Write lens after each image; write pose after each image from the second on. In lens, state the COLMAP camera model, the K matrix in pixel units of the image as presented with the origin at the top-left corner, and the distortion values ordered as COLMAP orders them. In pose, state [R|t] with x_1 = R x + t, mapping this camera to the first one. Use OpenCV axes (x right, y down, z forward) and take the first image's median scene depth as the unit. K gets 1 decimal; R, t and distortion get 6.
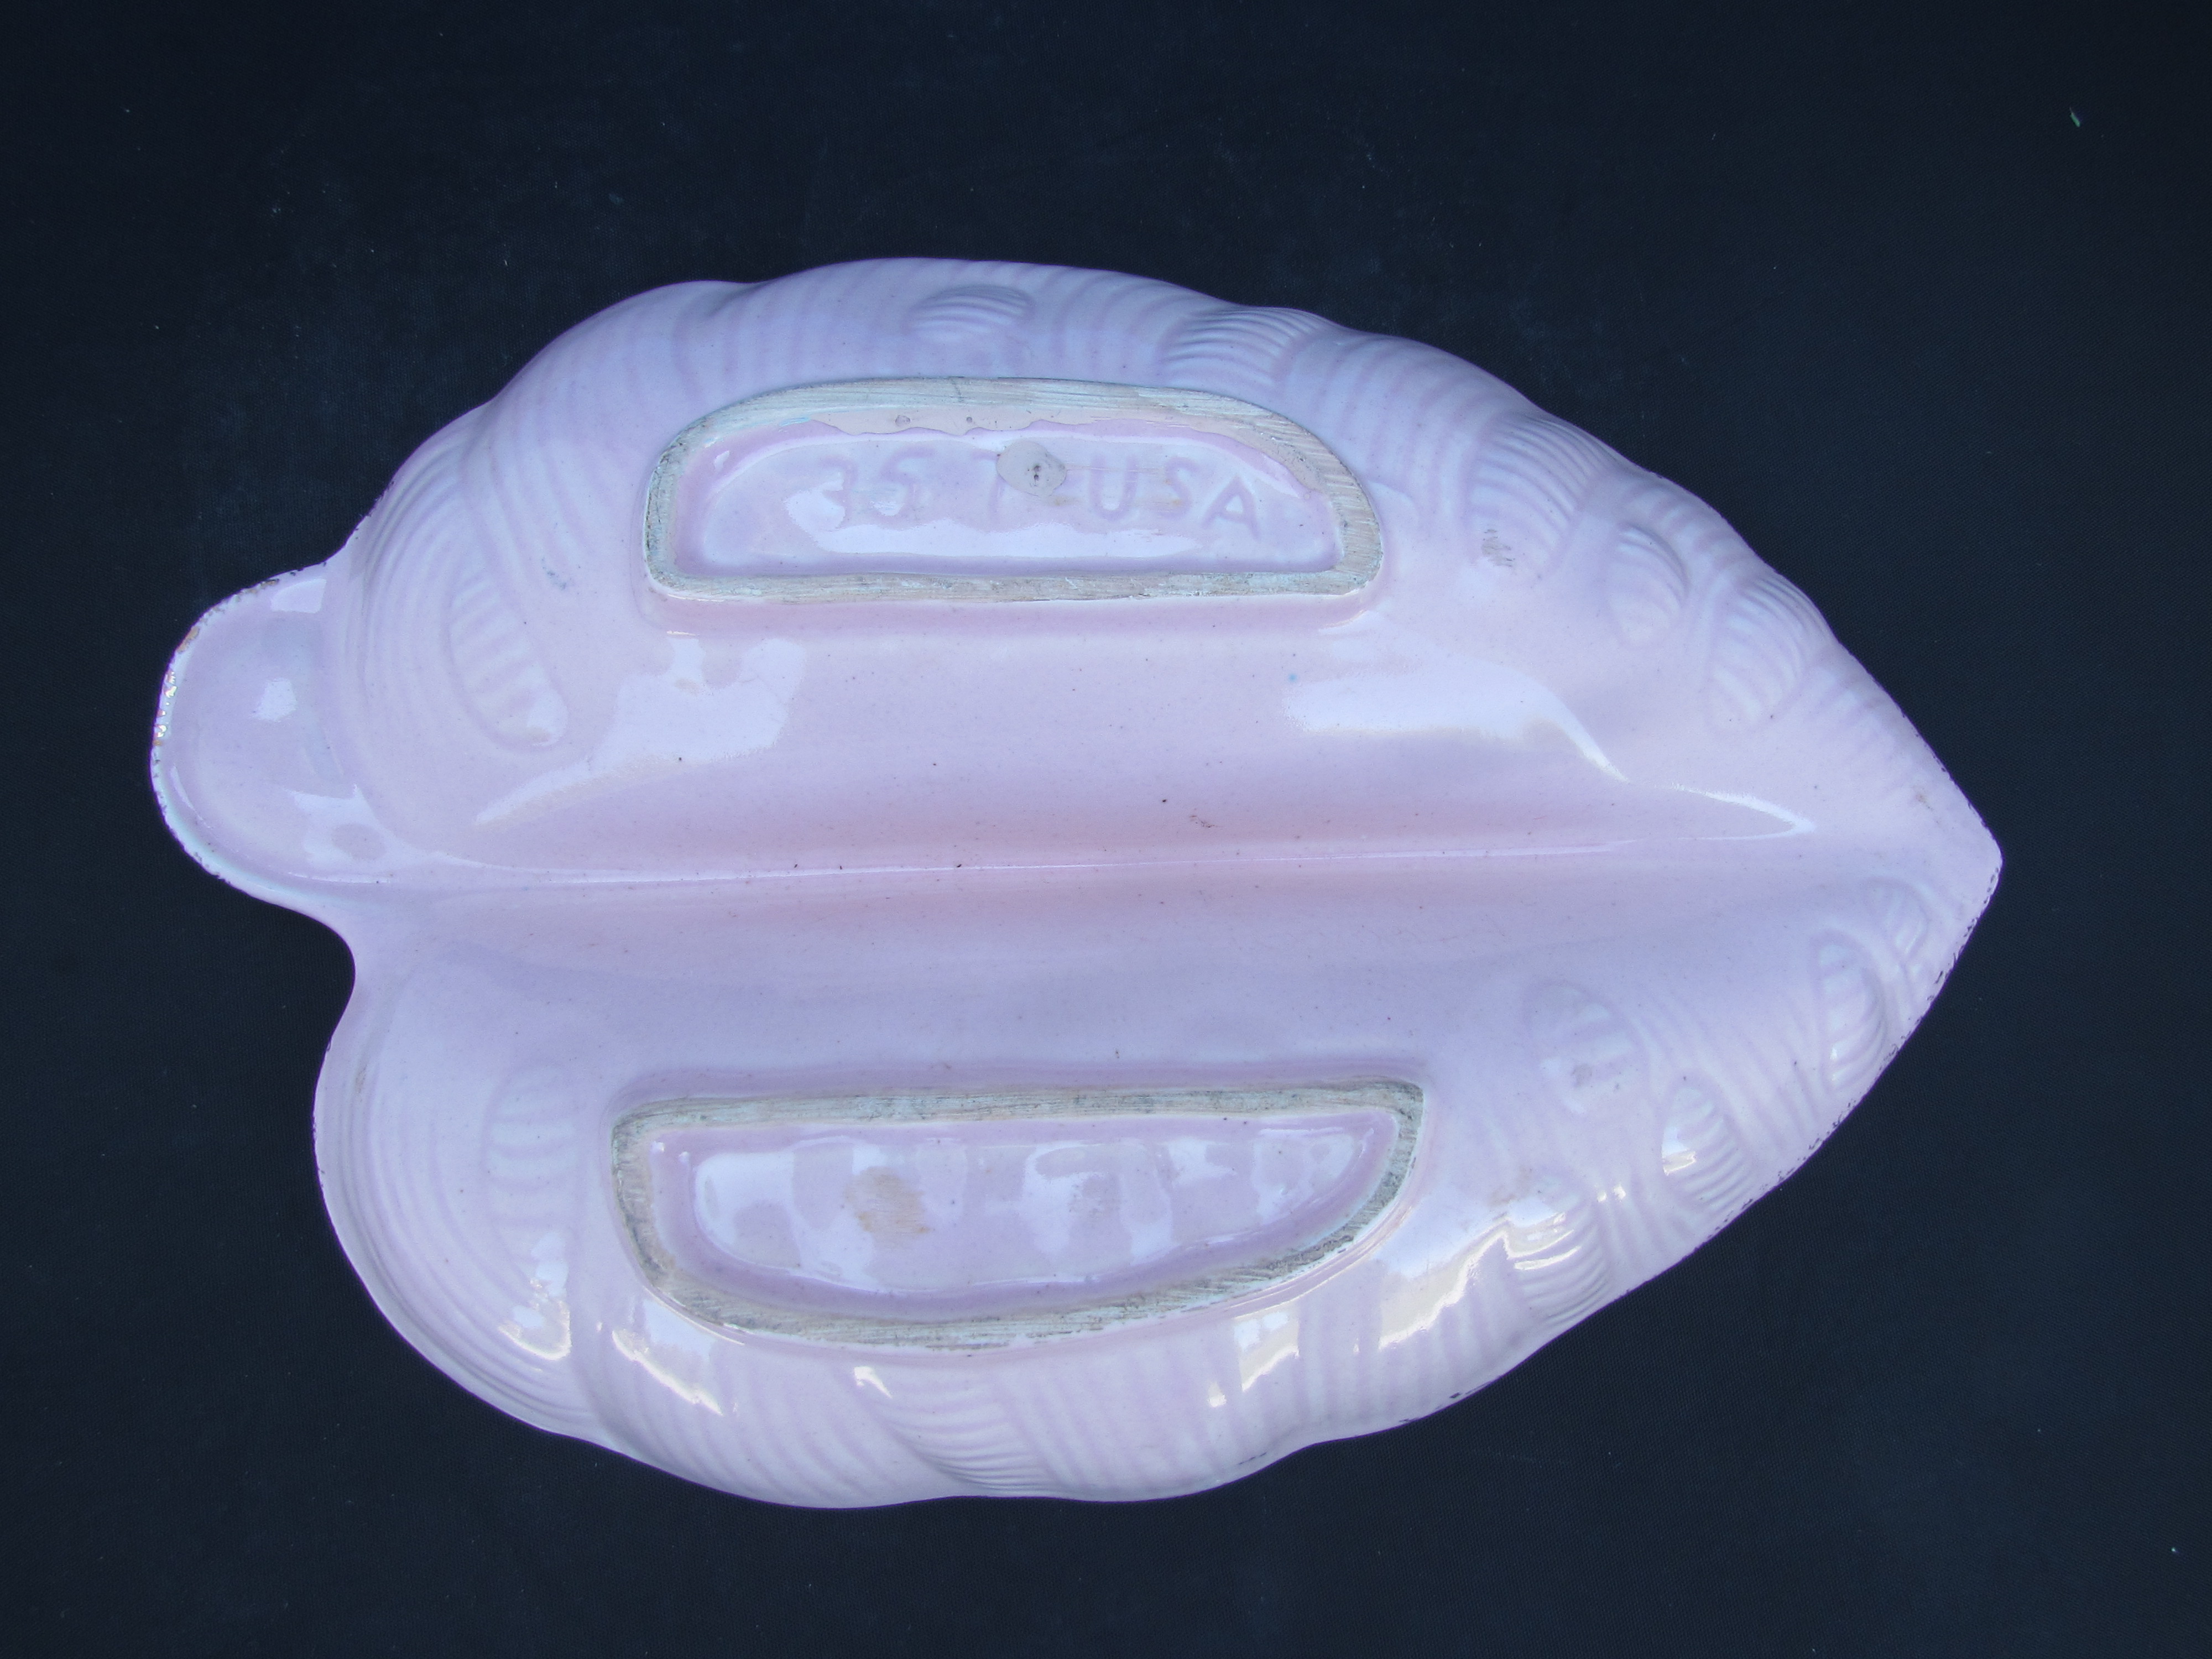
lens RADIAL K [[1583.7, 0, 1096.0], [0, 1583.7, 836.5], [0, 0, 1]] dist [0.008793, 0.002277]
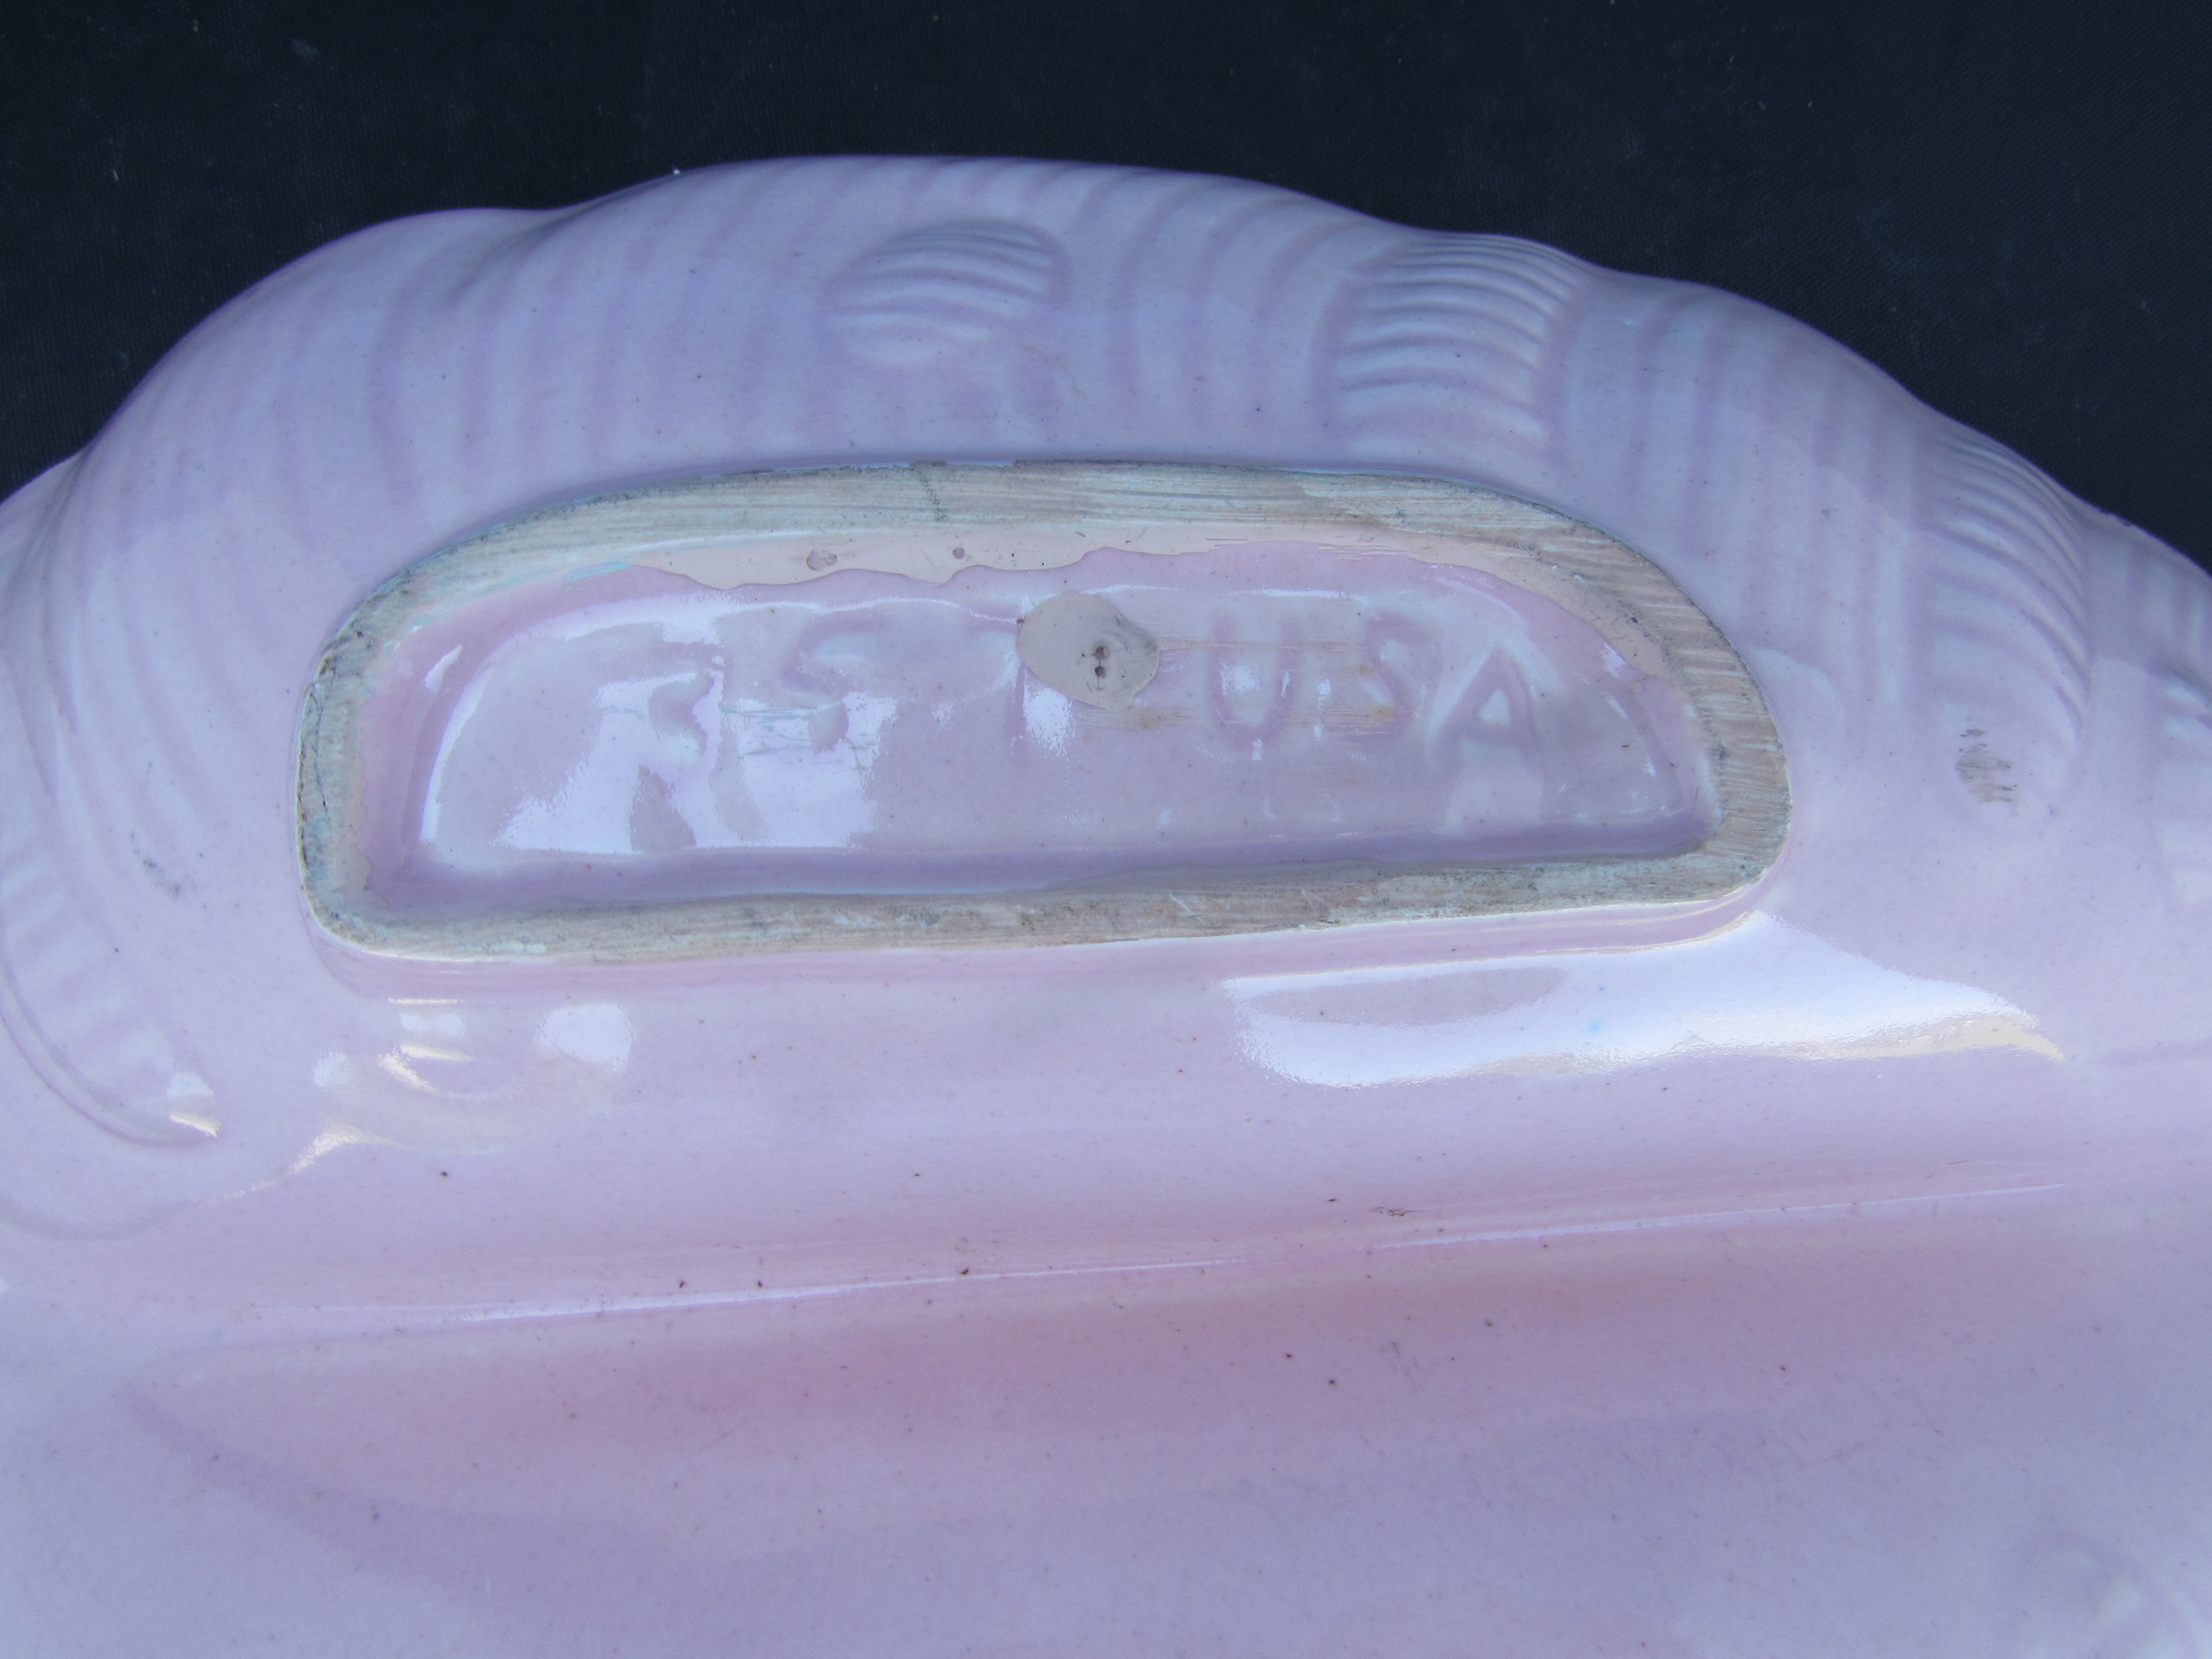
lens RADIAL K [[1529.4, 0, 1106.0], [0, 1529.4, 829.5], [0, 0, 1]] dist [-0.016747, 0.004907]
pose [[0.999263, -0.029942, 0.024035, -0.048444], [0.026239, 0.989544, 0.141824, -0.244047], [-0.028030, -0.141088, 0.989600, 0.520745]]
